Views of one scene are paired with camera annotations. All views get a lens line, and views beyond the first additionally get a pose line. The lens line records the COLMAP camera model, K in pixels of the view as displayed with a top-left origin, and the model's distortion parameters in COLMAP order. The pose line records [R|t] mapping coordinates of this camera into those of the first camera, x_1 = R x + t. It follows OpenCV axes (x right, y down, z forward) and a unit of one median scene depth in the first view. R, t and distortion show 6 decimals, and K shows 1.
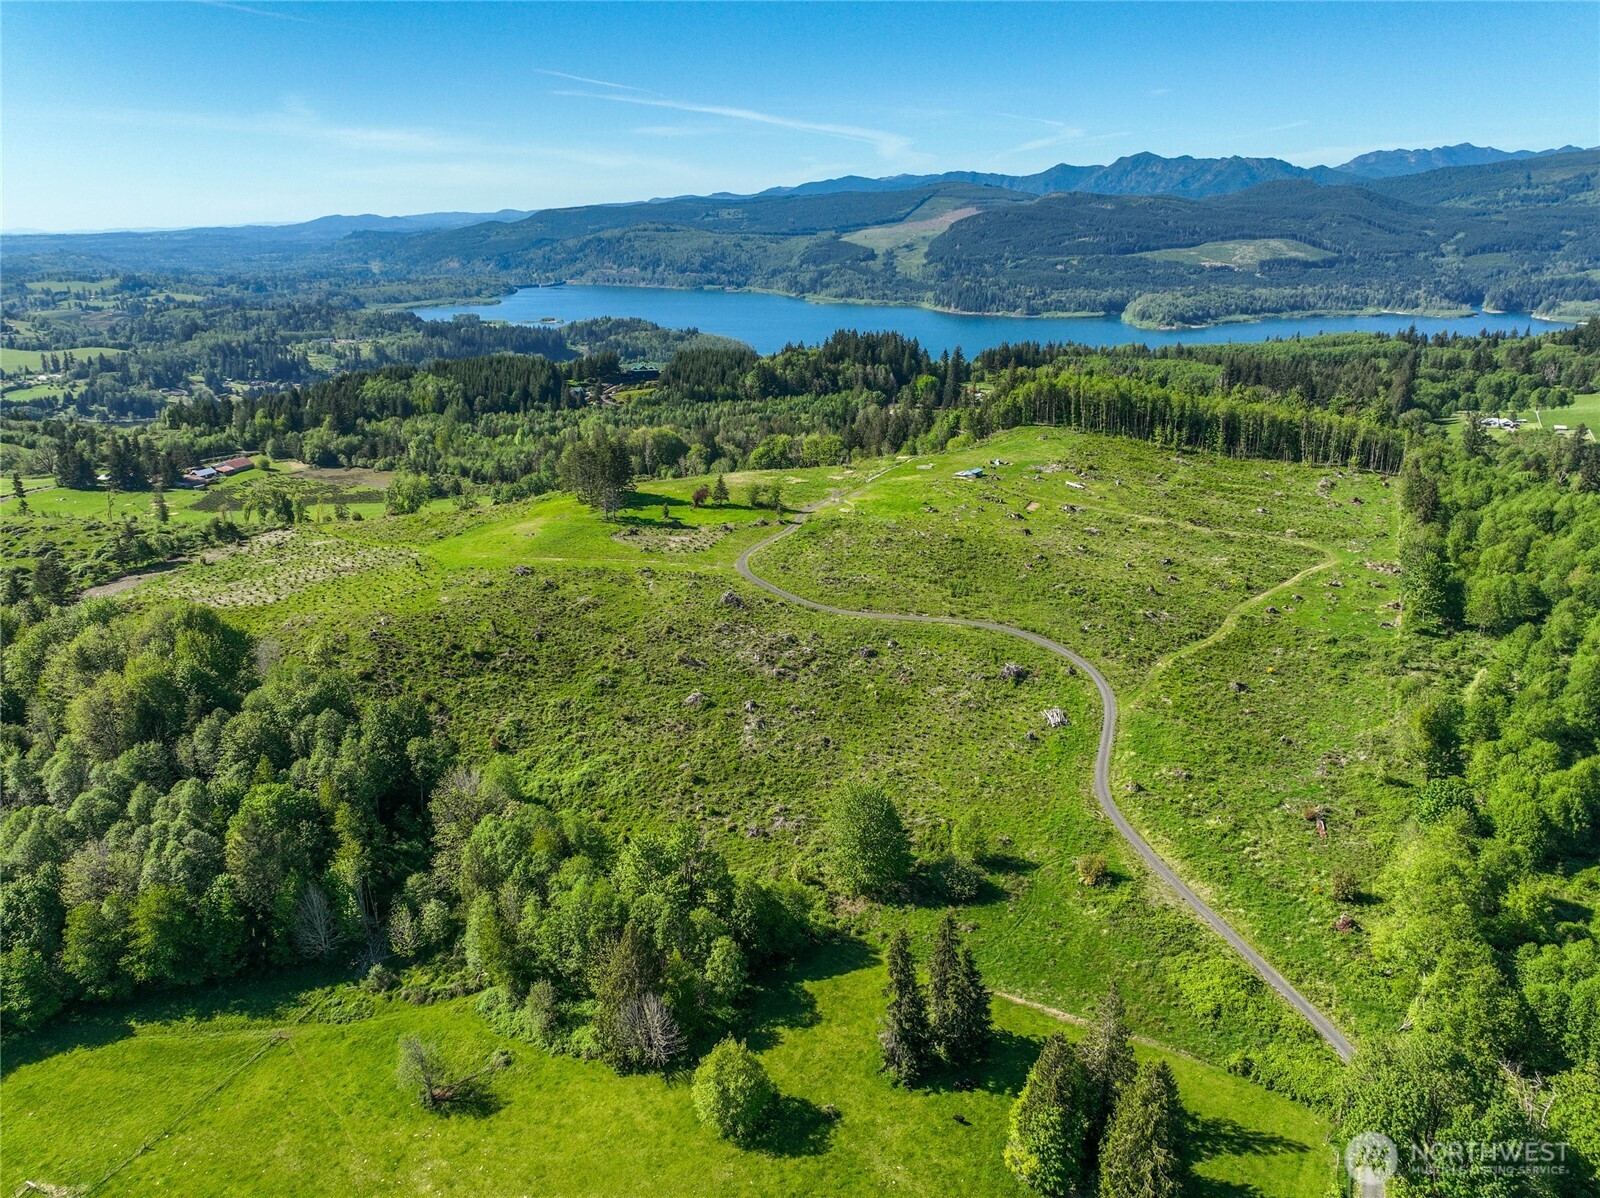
lens RADIAL K [[1119.1, 0, 801.2], [0, 1119.1, 595.3], [0, 0, 1]] dist [-0.003908, 0.020184]
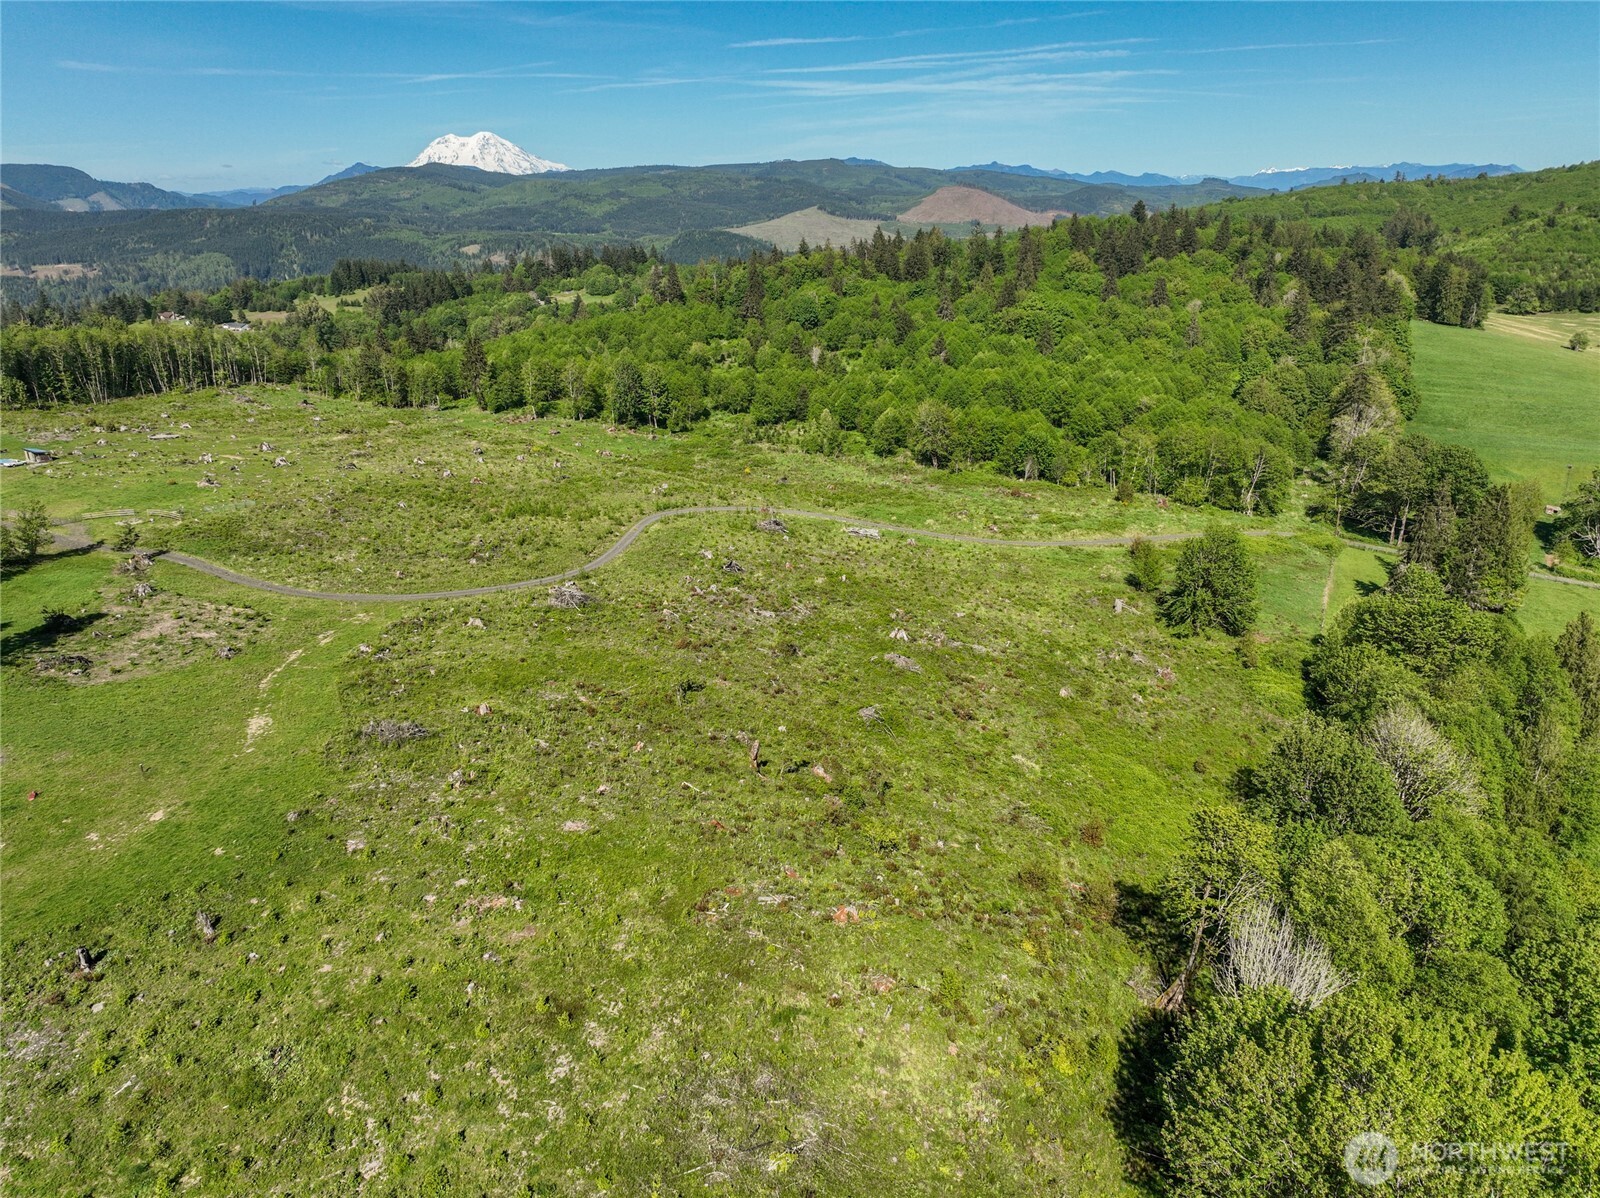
lens RADIAL K [[1119.1, 0, 798.4], [0, 1119.1, 592.8], [0, 0, 1]] dist [-0.003908, 0.020184]
pose [[-0.021285, -0.313803, 0.949249, -0.240028], [0.340156, 0.890547, 0.302025, -0.051388], [-0.940128, 0.329322, 0.087786, 0.359948]]
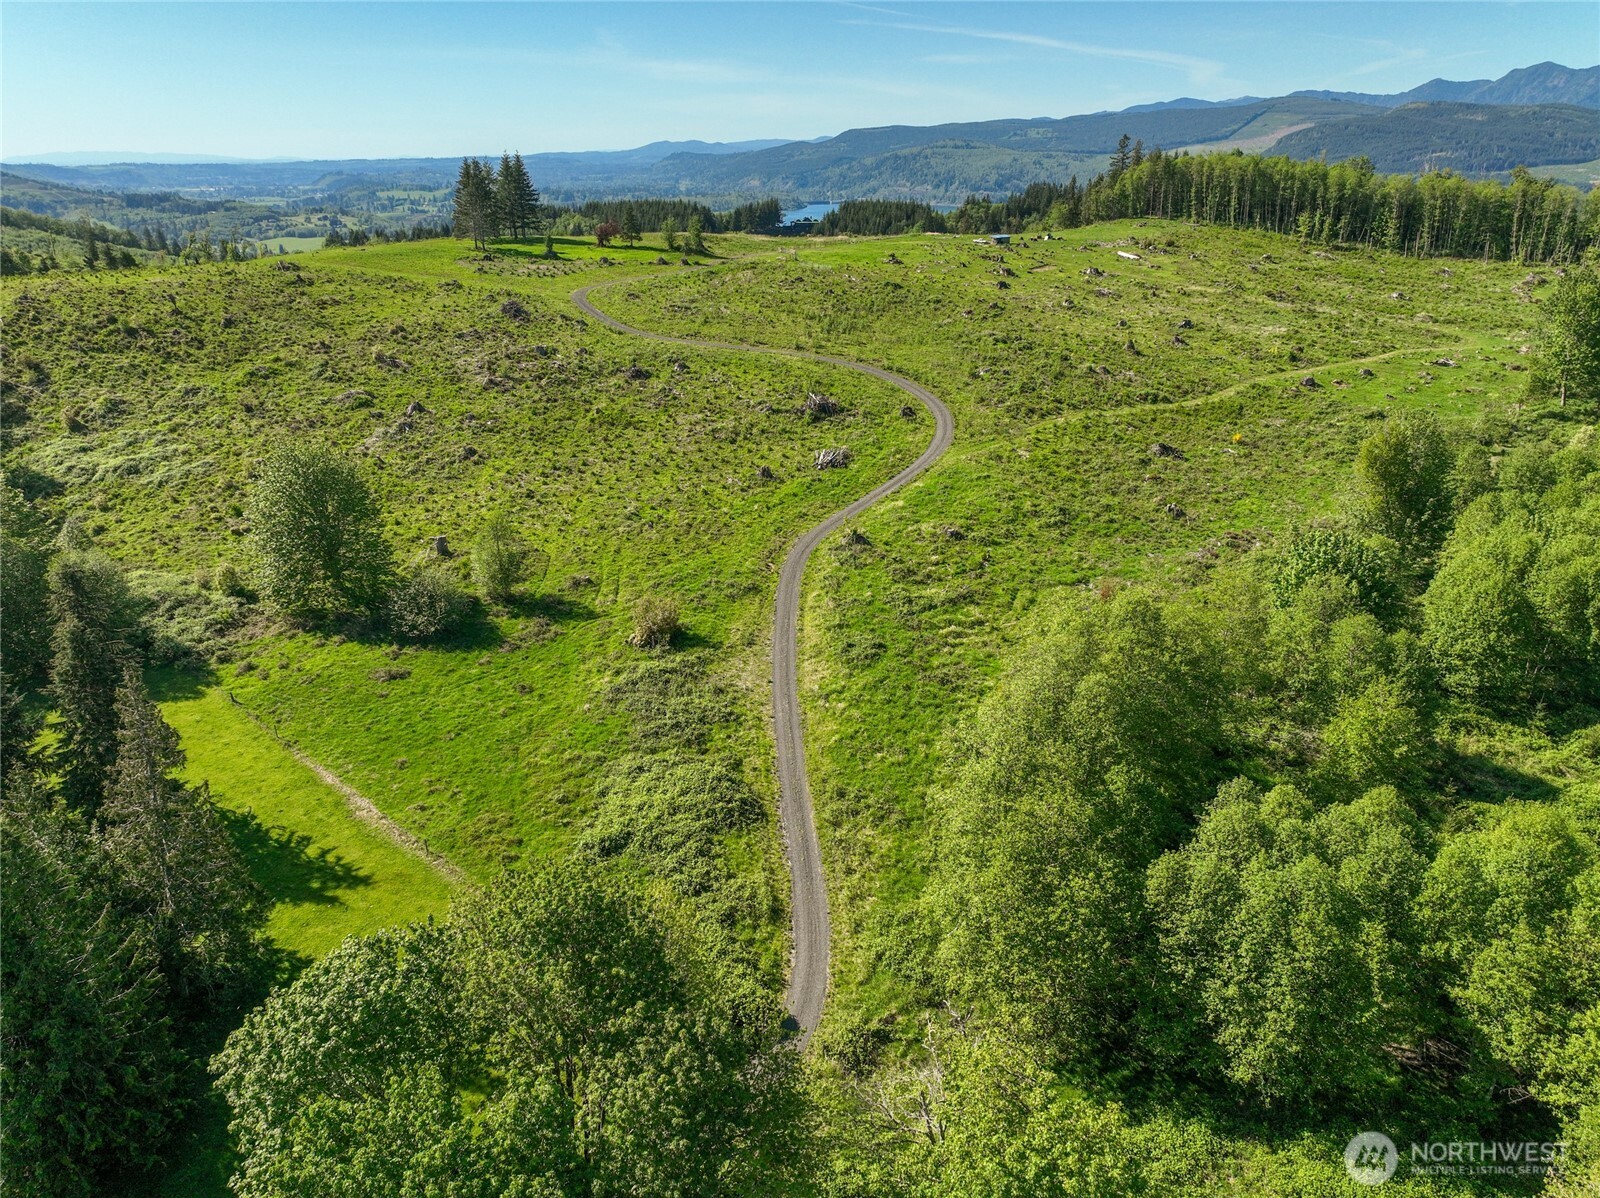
lens RADIAL K [[1119.1, 0, 801.3], [0, 1119.1, 598.9], [0, 0, 1]] dist [-0.003908, 0.020184]
pose [[0.964900, 0.102301, -0.241875, 0.137593], [-0.088143, 0.993738, 0.068673, 0.053829], [0.247385, -0.044943, 0.967874, 0.131413]]
